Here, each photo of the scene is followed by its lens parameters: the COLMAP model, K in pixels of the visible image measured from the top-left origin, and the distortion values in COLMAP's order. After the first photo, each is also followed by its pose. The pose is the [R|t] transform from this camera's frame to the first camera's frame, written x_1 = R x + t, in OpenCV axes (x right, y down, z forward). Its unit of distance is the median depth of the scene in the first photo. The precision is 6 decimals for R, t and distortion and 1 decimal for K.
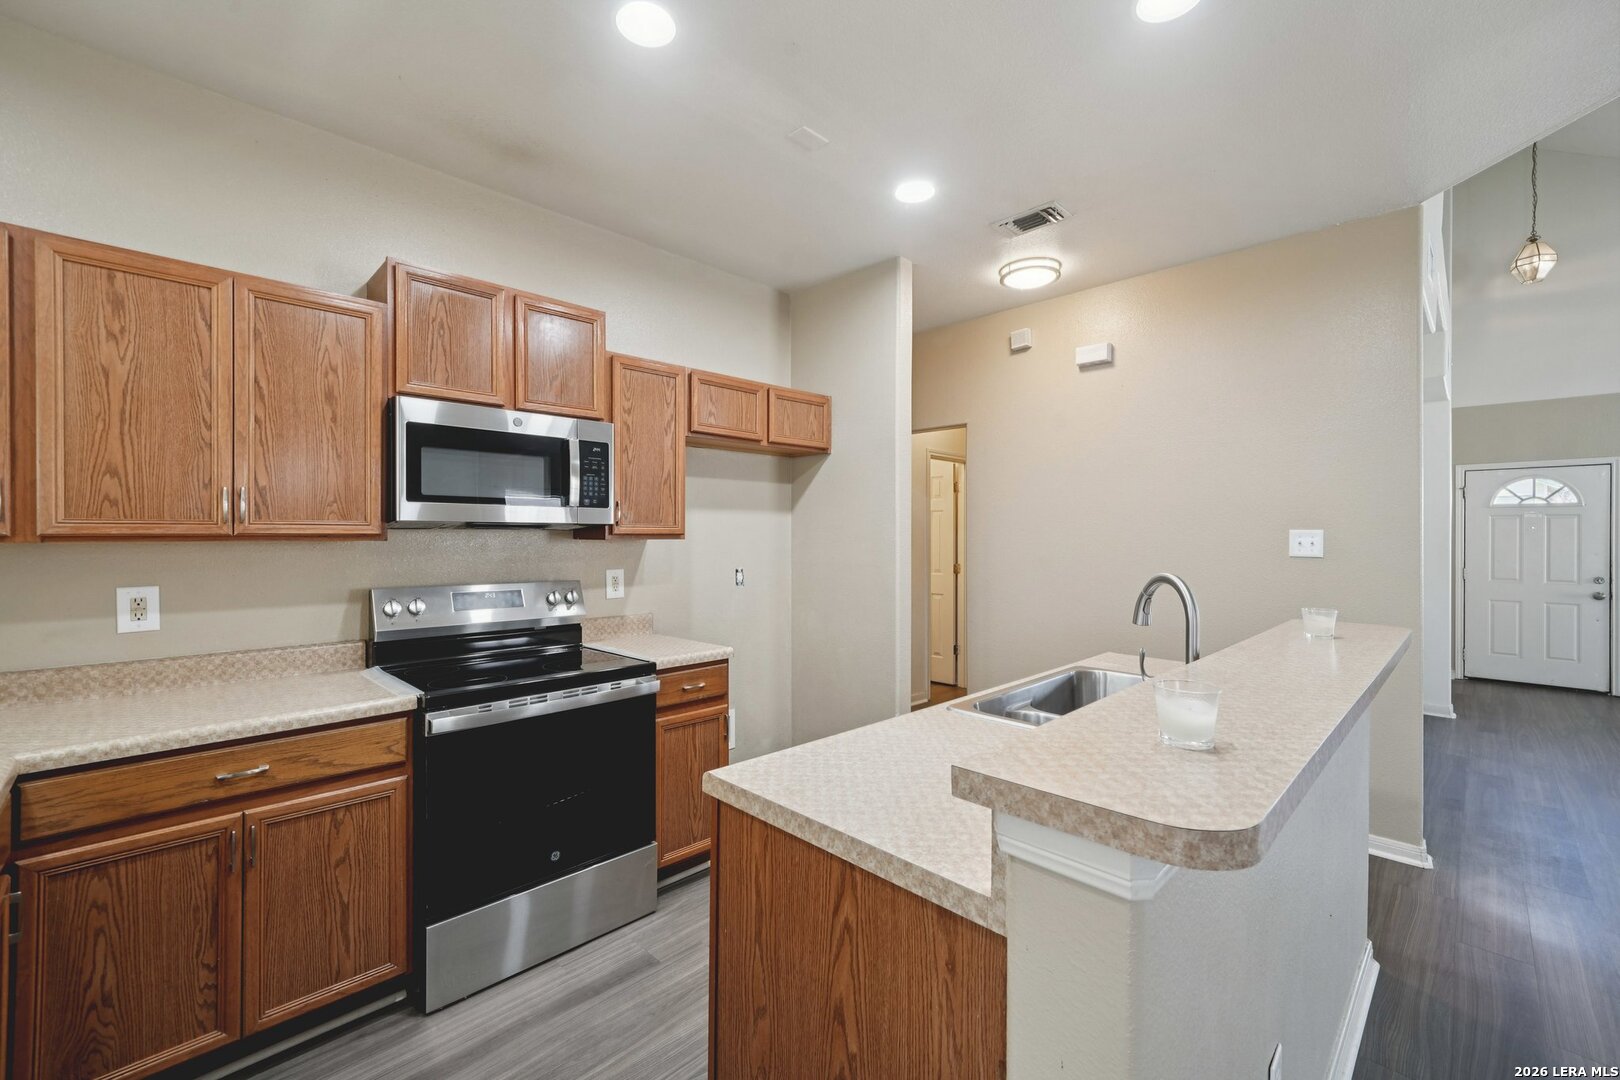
lens RADIAL K [[675.6, 0, 813.1], [0, 675.6, 535.9], [0, 0, 1]] dist [0.002650, 0.000483]
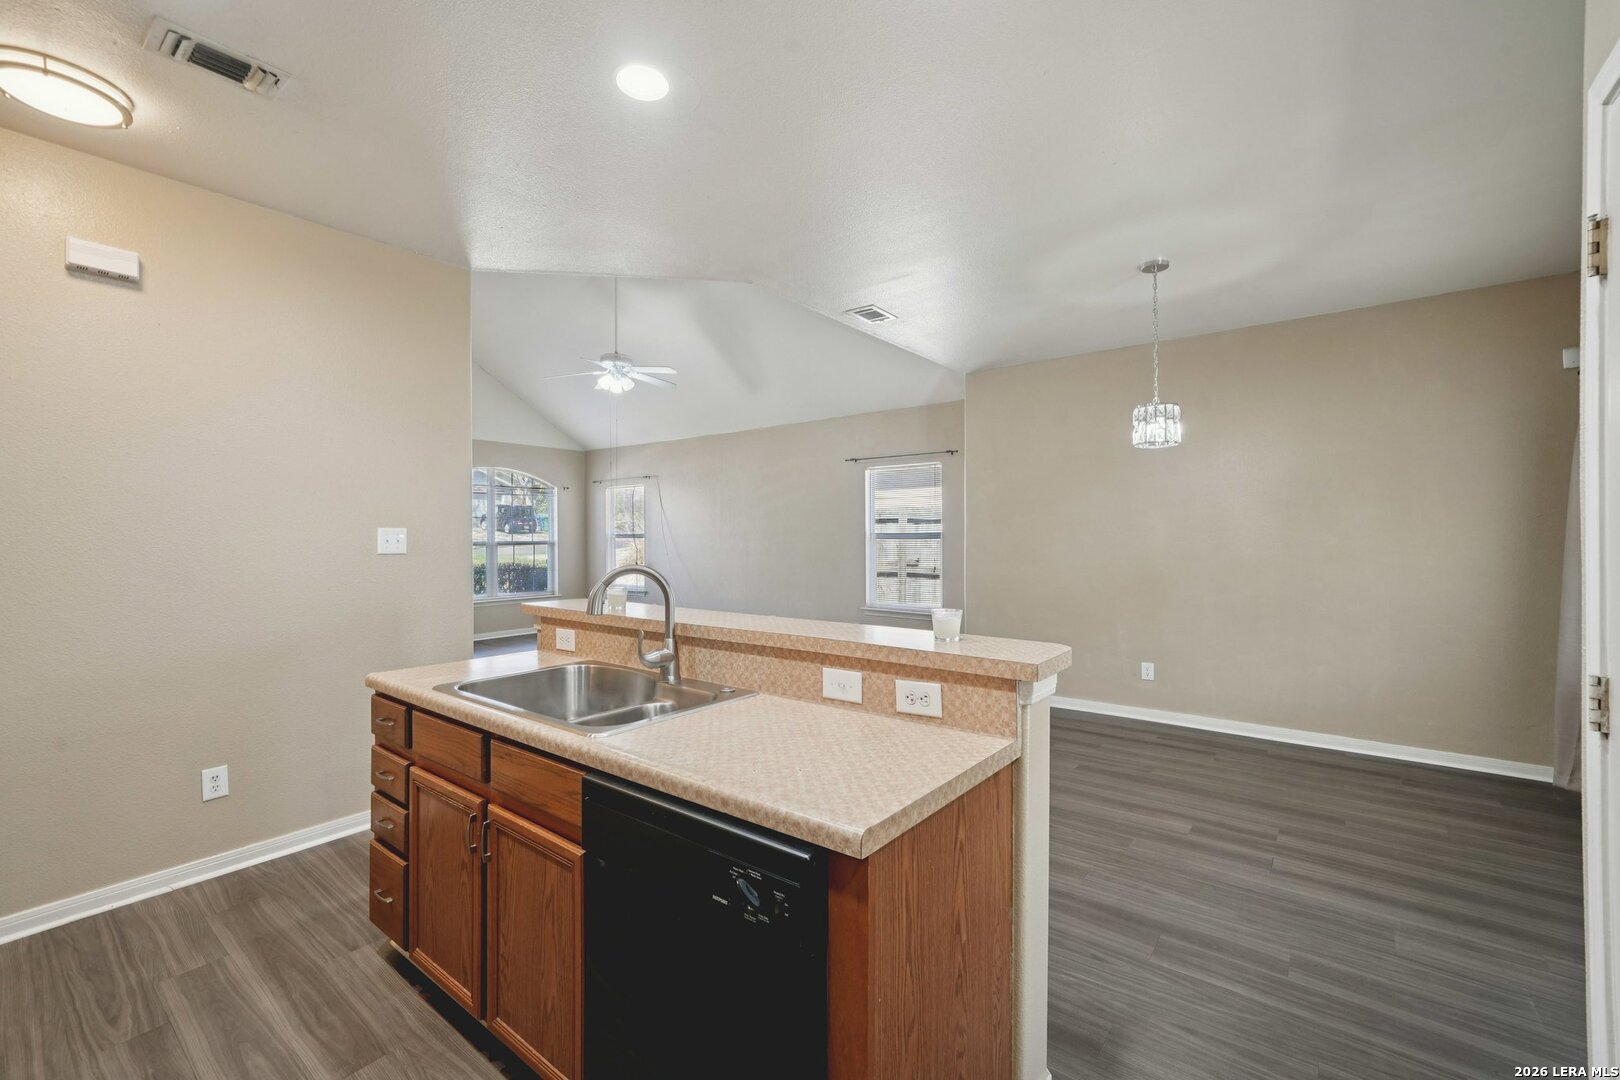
lens RADIAL K [[675.6, 0, 807.2], [0, 675.6, 528.2], [0, 0, 1]] dist [0.002650, 0.000483]
pose [[-0.117105, 0.005966, 0.993102, -0.402314], [0.003211, 0.999979, -0.005628, -0.000835], [-0.993114, 0.002530, -0.117122, 0.496753]]
